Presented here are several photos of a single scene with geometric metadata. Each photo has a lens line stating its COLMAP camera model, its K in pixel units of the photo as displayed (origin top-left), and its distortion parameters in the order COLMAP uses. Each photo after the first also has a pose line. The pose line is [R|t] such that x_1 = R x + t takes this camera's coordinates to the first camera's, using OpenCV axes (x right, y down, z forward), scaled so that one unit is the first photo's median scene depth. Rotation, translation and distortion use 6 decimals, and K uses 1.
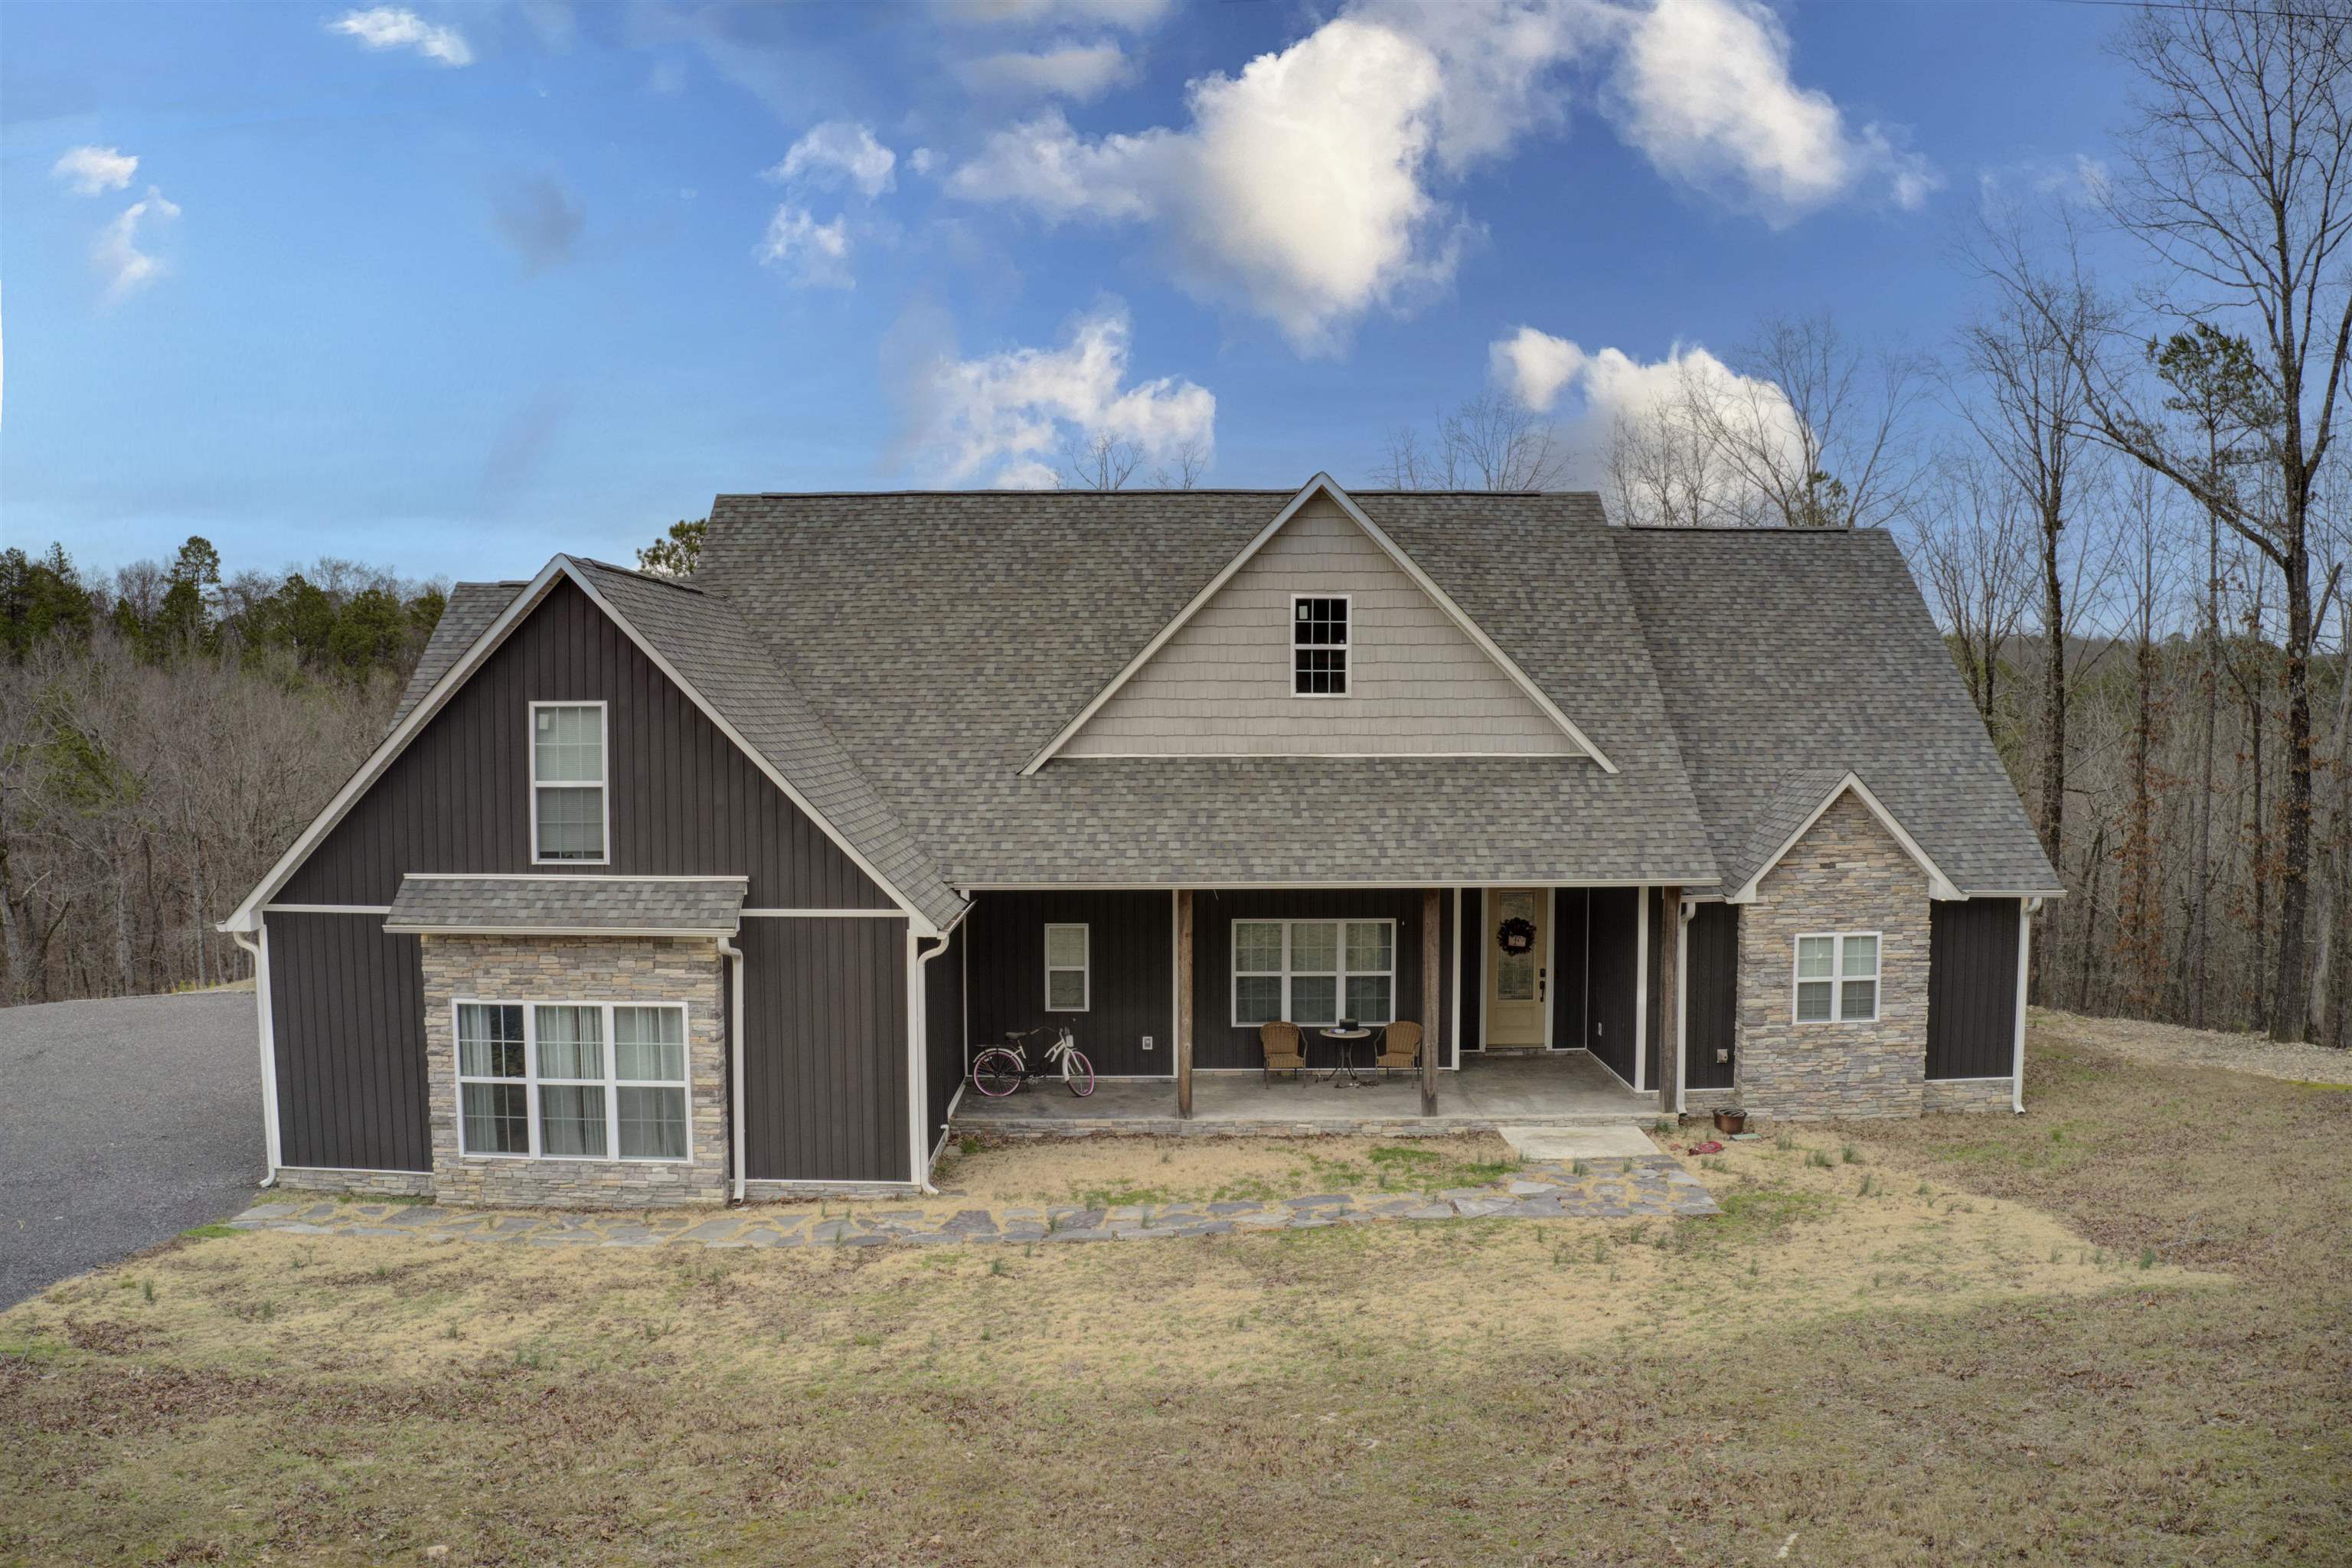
lens RADIAL K [[1860.7, 0, 1180.5], [0, 1860.7, 759.5], [0, 0, 1]] dist [-0.196486, 0.012708]
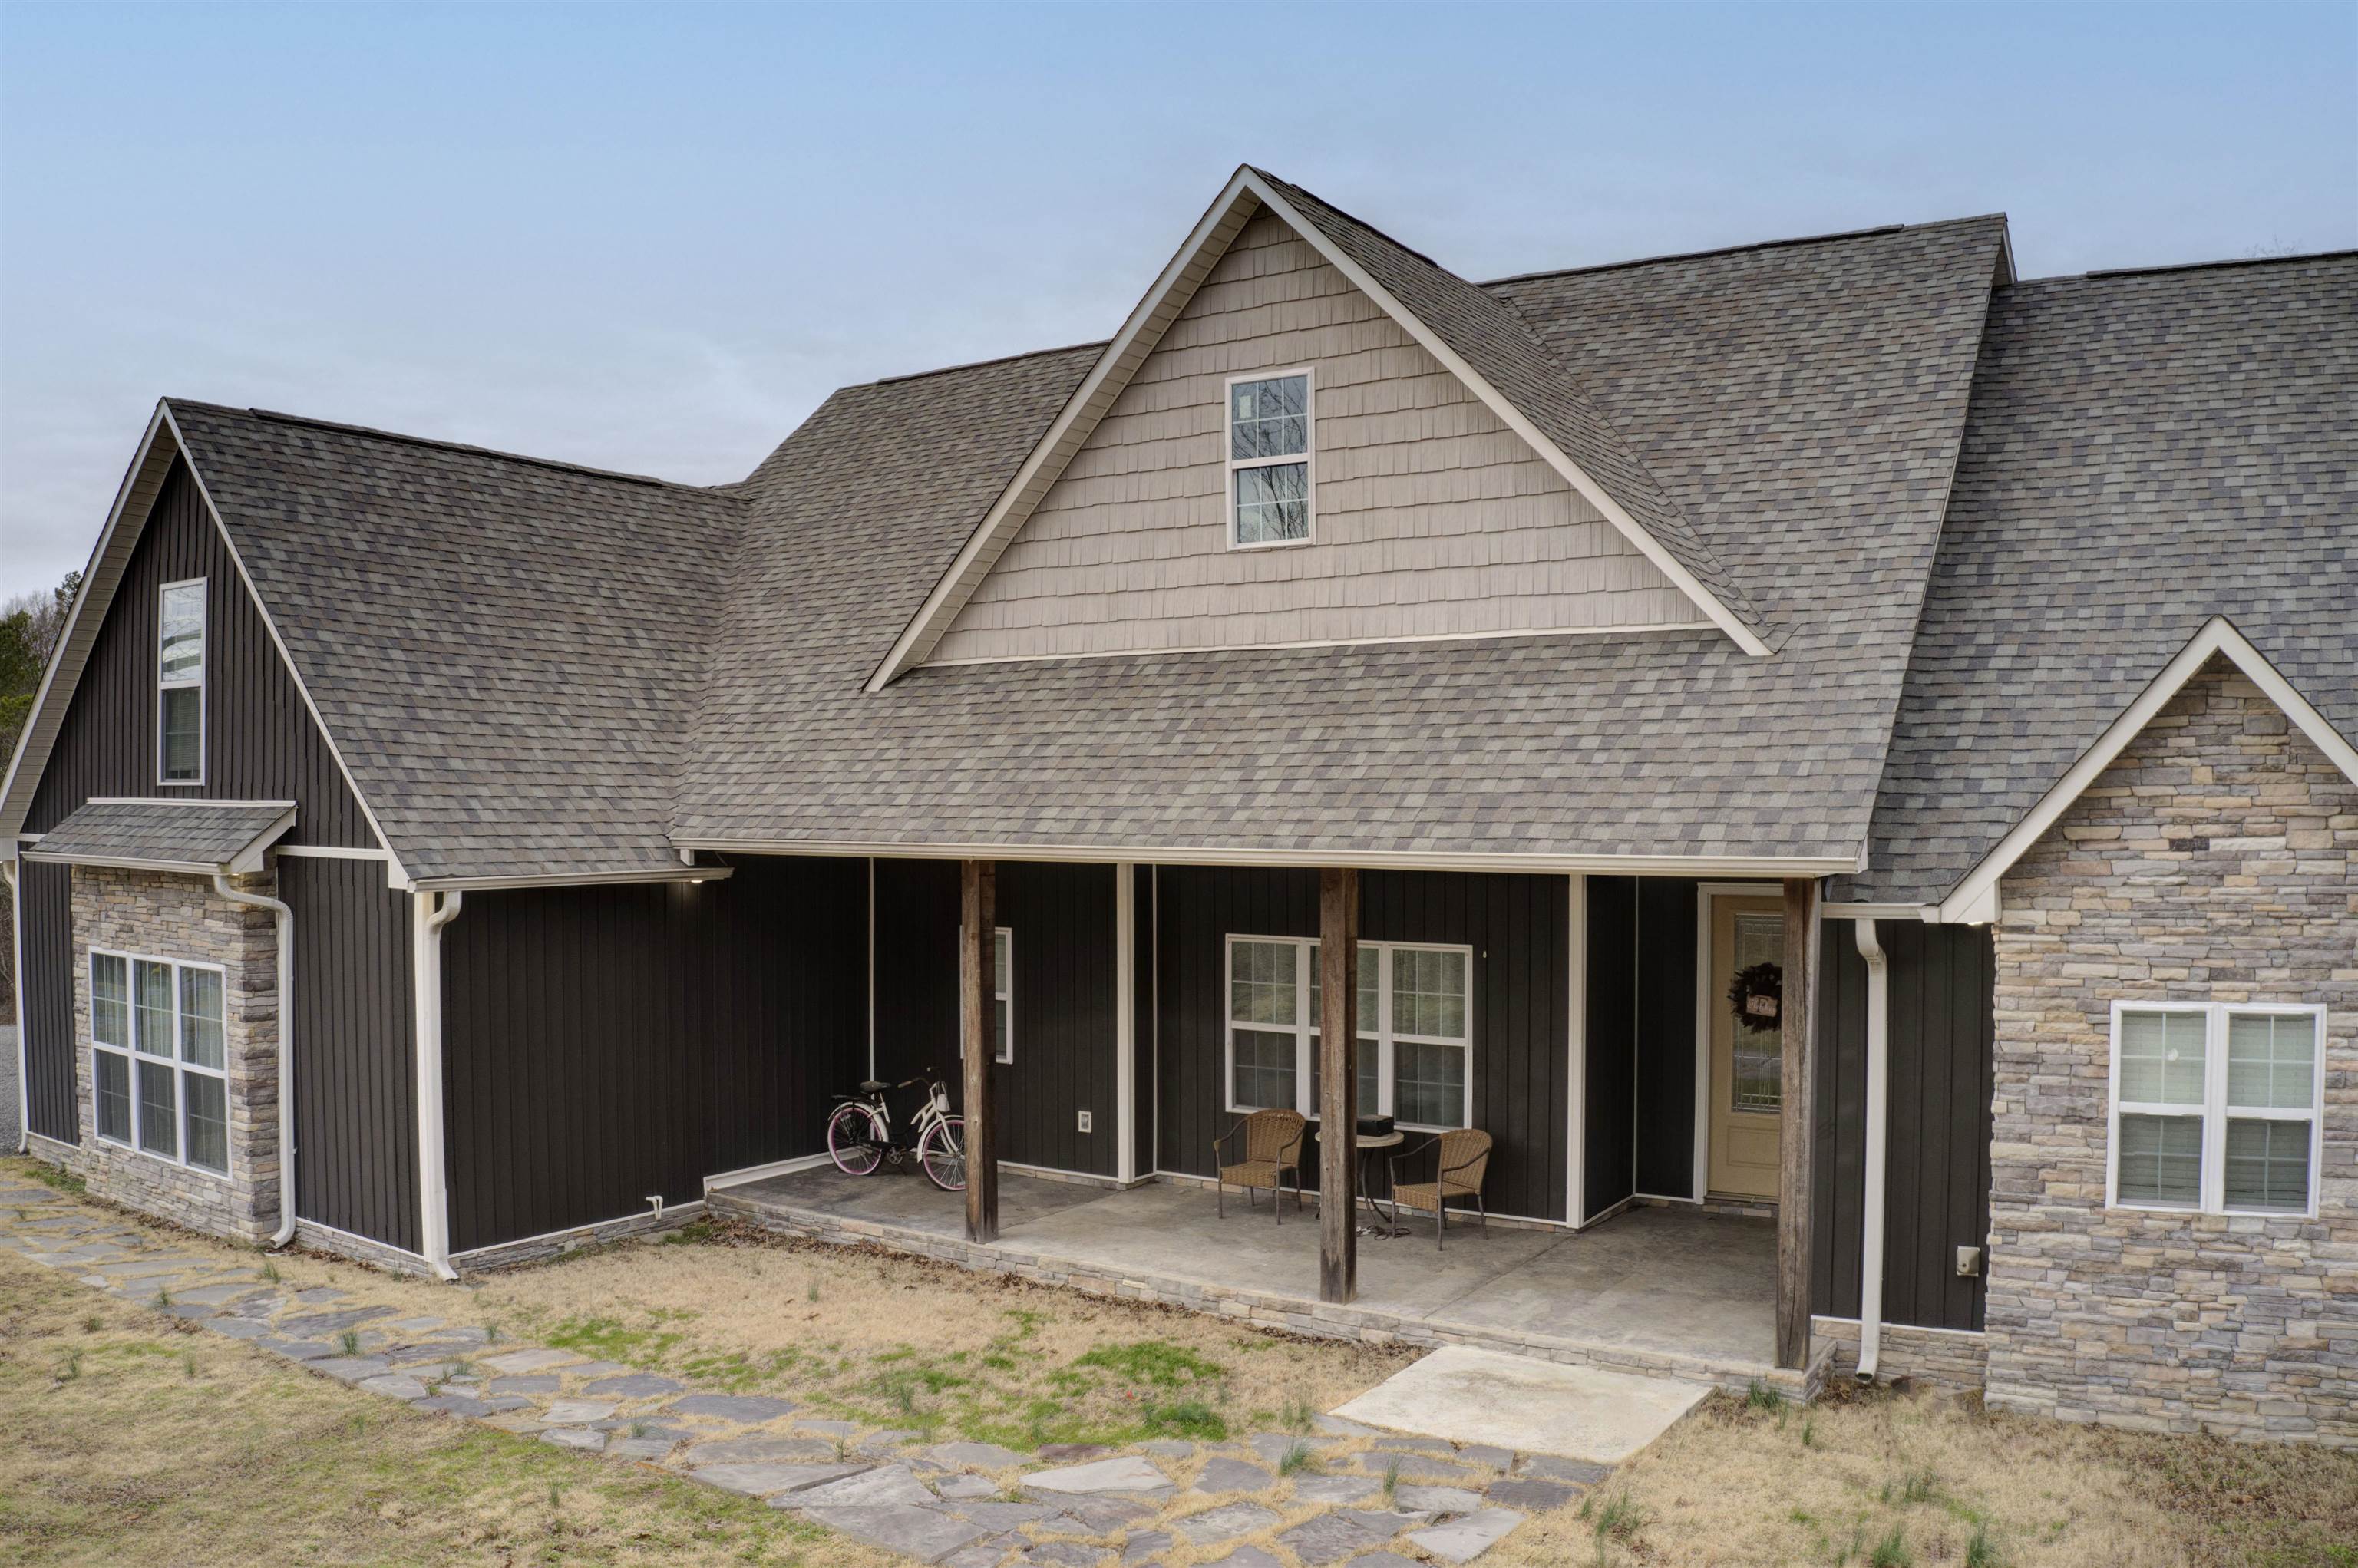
lens RADIAL K [[1869.6, 0, 1184.5], [0, 1869.6, 761.7], [0, 0, 1]] dist [-0.197623, 0.015409]
pose [[0.831160, -0.007860, -0.555977, 0.388713], [-0.020760, 0.998764, -0.045155, 0.062413], [0.555645, 0.049073, 0.829970, 0.522673]]
